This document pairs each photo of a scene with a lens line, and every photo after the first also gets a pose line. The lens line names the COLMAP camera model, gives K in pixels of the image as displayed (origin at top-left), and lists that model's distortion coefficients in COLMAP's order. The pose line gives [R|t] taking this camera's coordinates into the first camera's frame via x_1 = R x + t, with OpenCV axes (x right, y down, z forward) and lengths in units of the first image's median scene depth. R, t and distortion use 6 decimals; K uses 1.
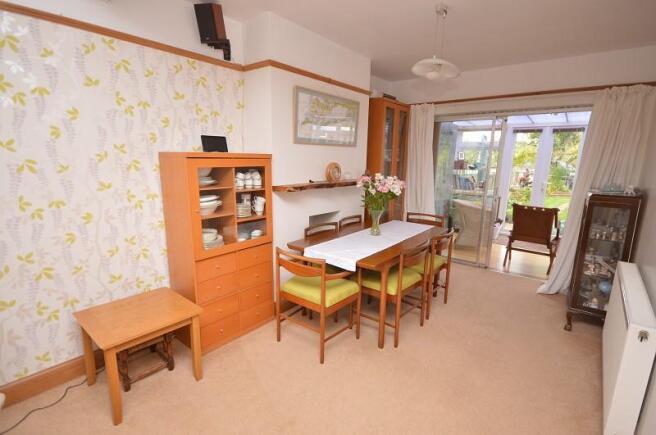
lens RADIAL K [[313.5, 0, 328.7], [0, 313.5, 224.2], [0, 0, 1]] dist [-0.019652, -0.000691]
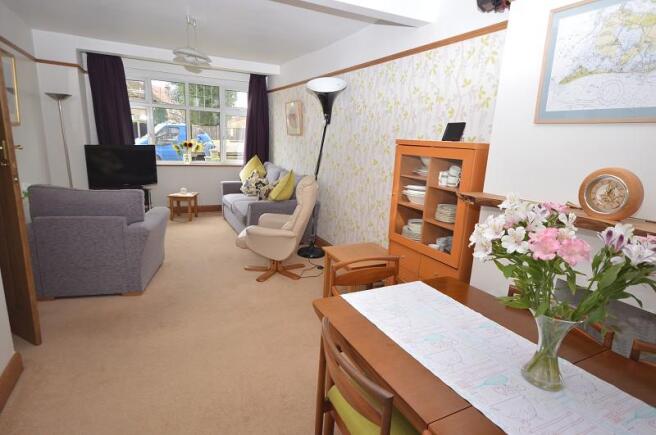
lens RADIAL K [[363.9, 0, 326.0], [0, 363.9, 215.5], [0, 0, 1]] dist [0.002482, 0.002124]
pose [[-0.427532, 0.160027, -0.889723, 1.016950], [-0.226073, 0.934007, 0.276625, -0.321983], [0.875275, 0.319409, -0.363140, 1.536382]]
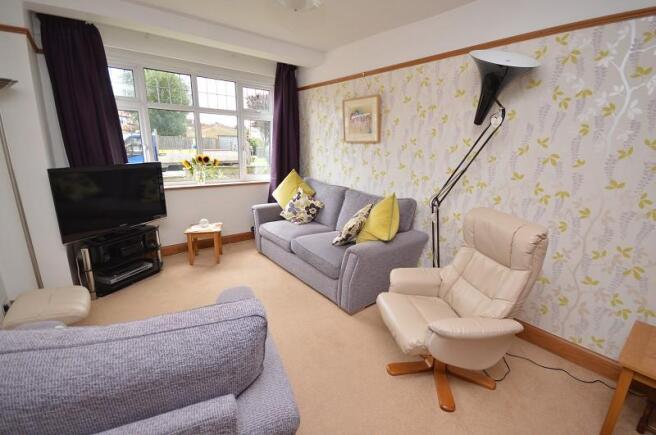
lens RADIAL K [[291.2, 0, 330.7], [0, 291.2, 219.4], [0, 0, 1]] dist [-0.025309, -0.002638]
pose [[-0.226268, 0.219071, -0.949110, 0.297480], [-0.216501, 0.938697, 0.268282, -0.070144], [0.949700, 0.266187, -0.164968, 0.362529]]
